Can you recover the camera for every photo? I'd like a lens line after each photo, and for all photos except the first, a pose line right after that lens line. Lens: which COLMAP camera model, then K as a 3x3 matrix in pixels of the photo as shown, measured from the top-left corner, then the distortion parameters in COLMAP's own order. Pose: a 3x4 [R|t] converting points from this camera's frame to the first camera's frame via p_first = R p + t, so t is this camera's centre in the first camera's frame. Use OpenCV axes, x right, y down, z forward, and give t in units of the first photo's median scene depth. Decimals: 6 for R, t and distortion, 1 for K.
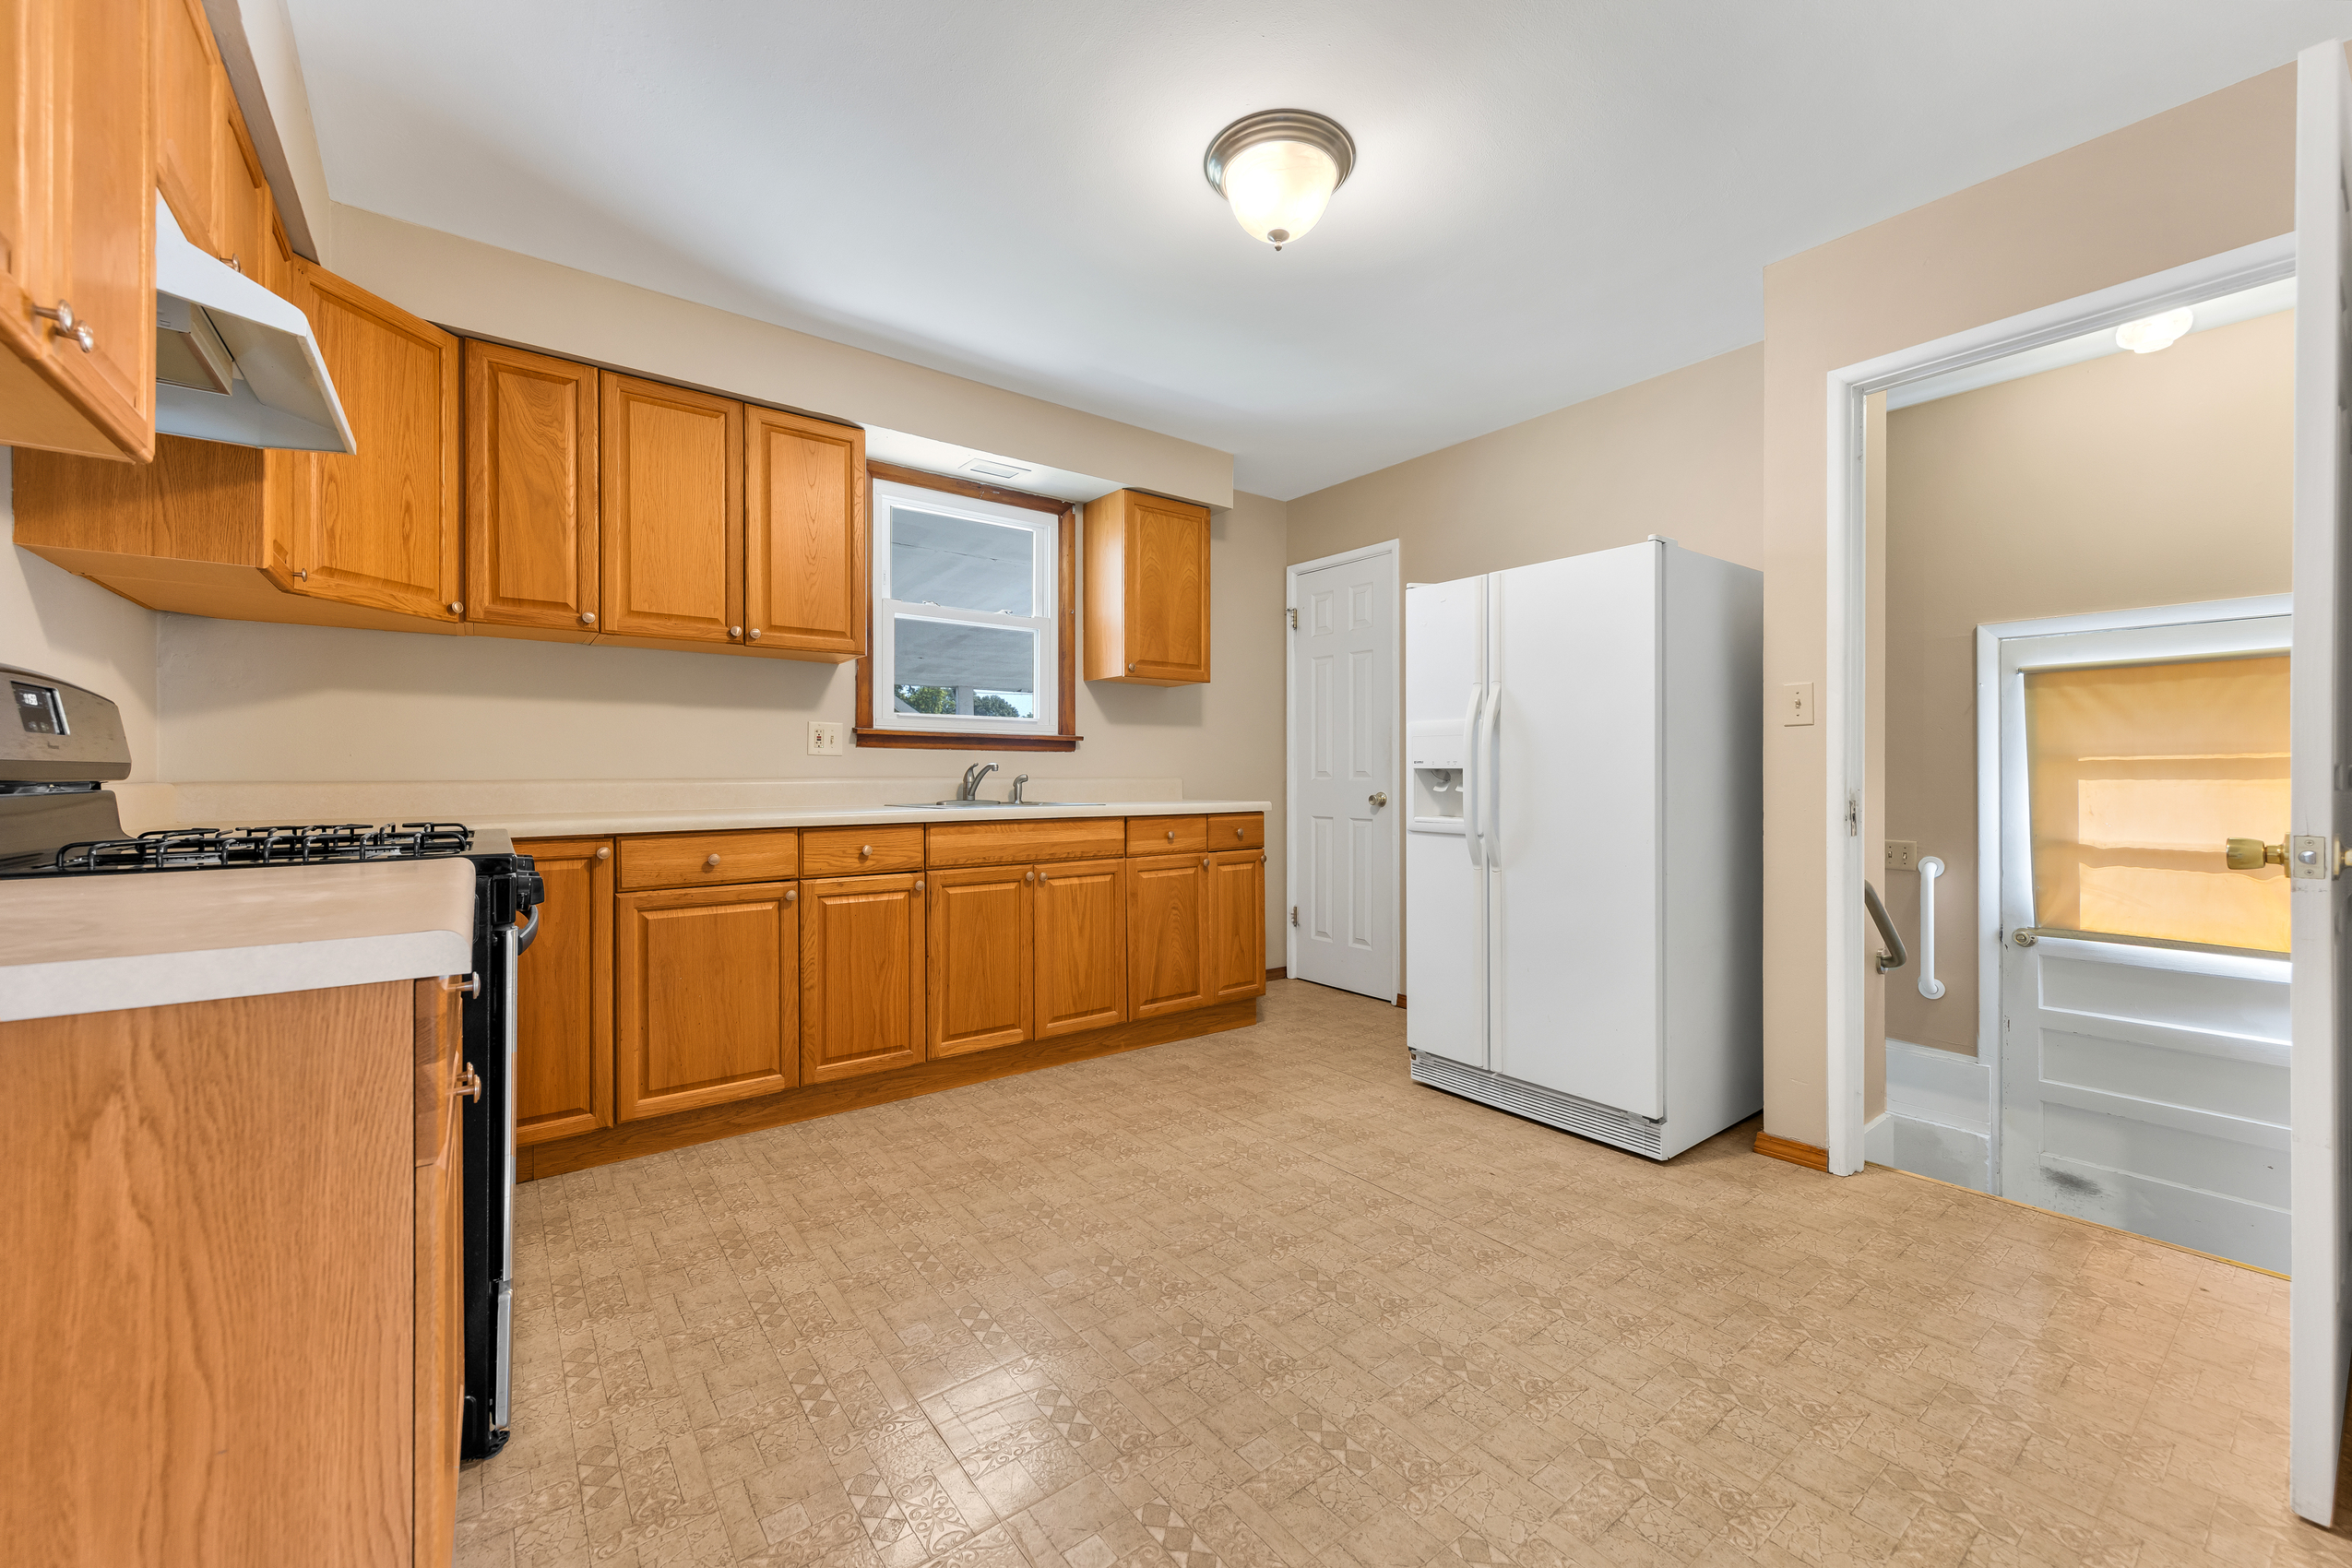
lens RADIAL K [[915.6, 0, 1189.2], [0, 915.6, 772.0], [0, 0, 1]] dist [0.008260, 0.000156]
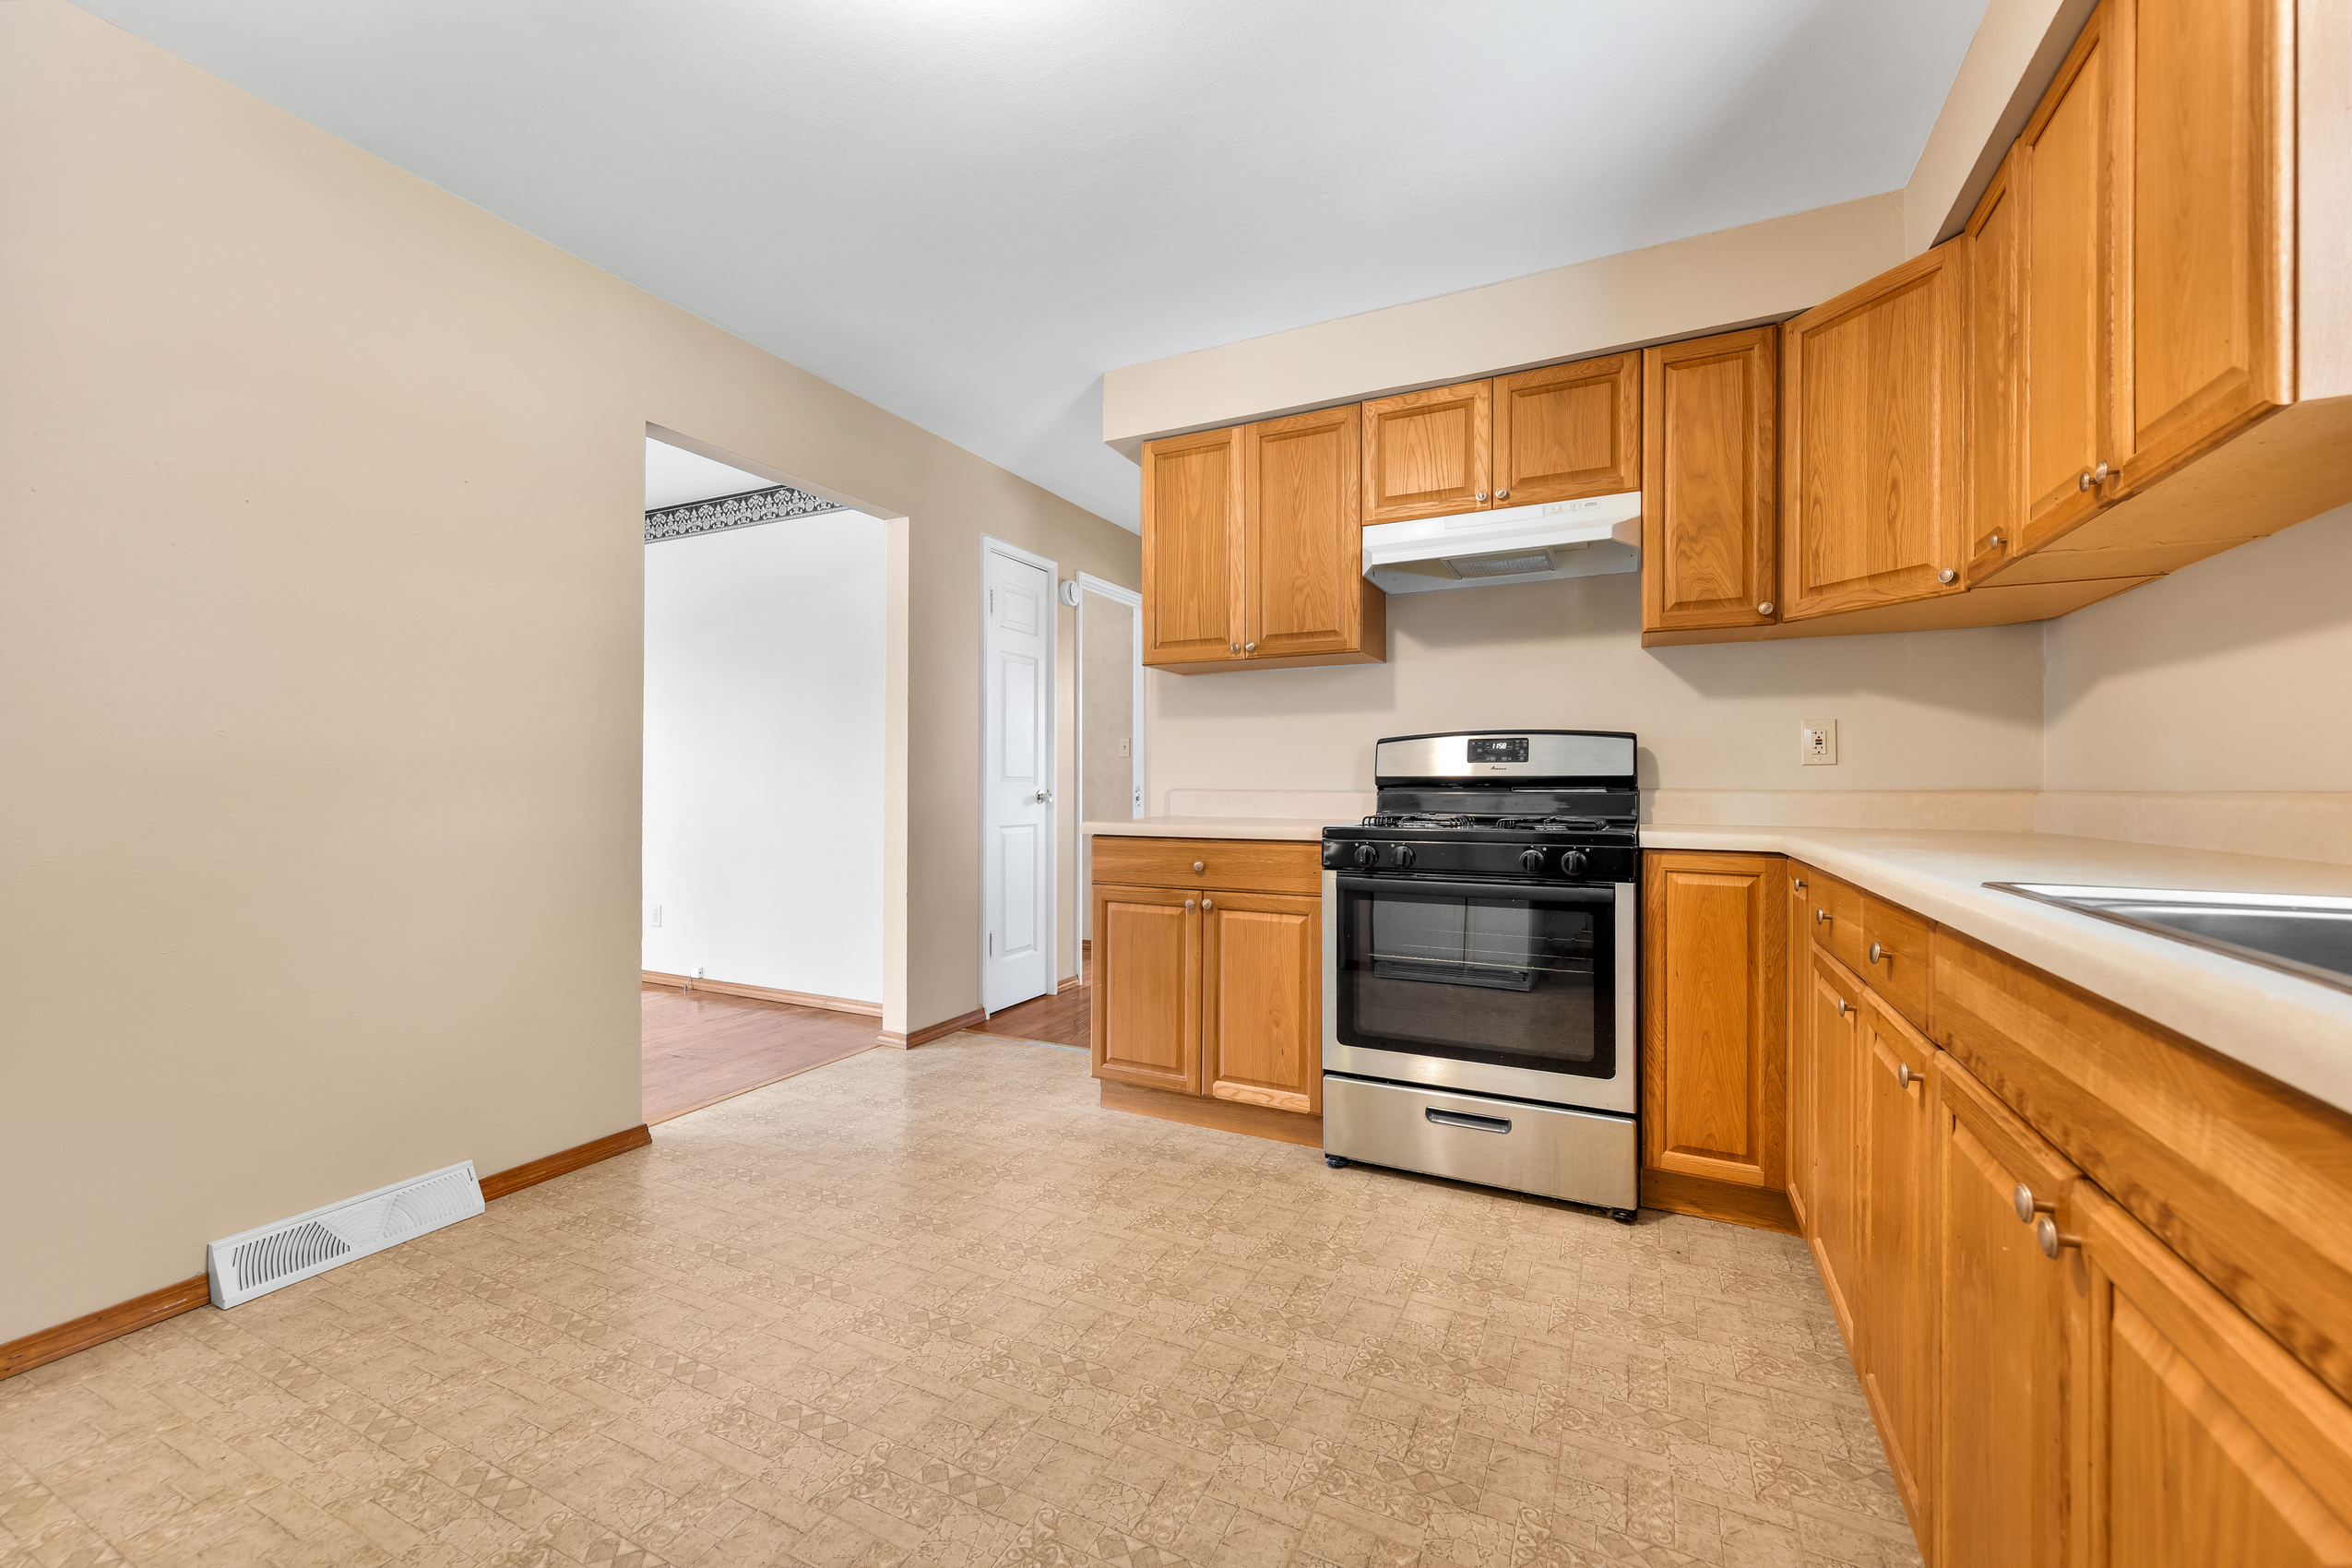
lens RADIAL K [[933.0, 0, 1175.8], [0, 933.0, 786.5], [0, 0, 1]] dist [0.001296, 0.000030]
pose [[-0.901921, -0.004624, -0.431876, 0.145764], [-0.003302, 0.999987, -0.003810, 0.010357], [0.431889, -0.002010, -0.901925, 1.265748]]
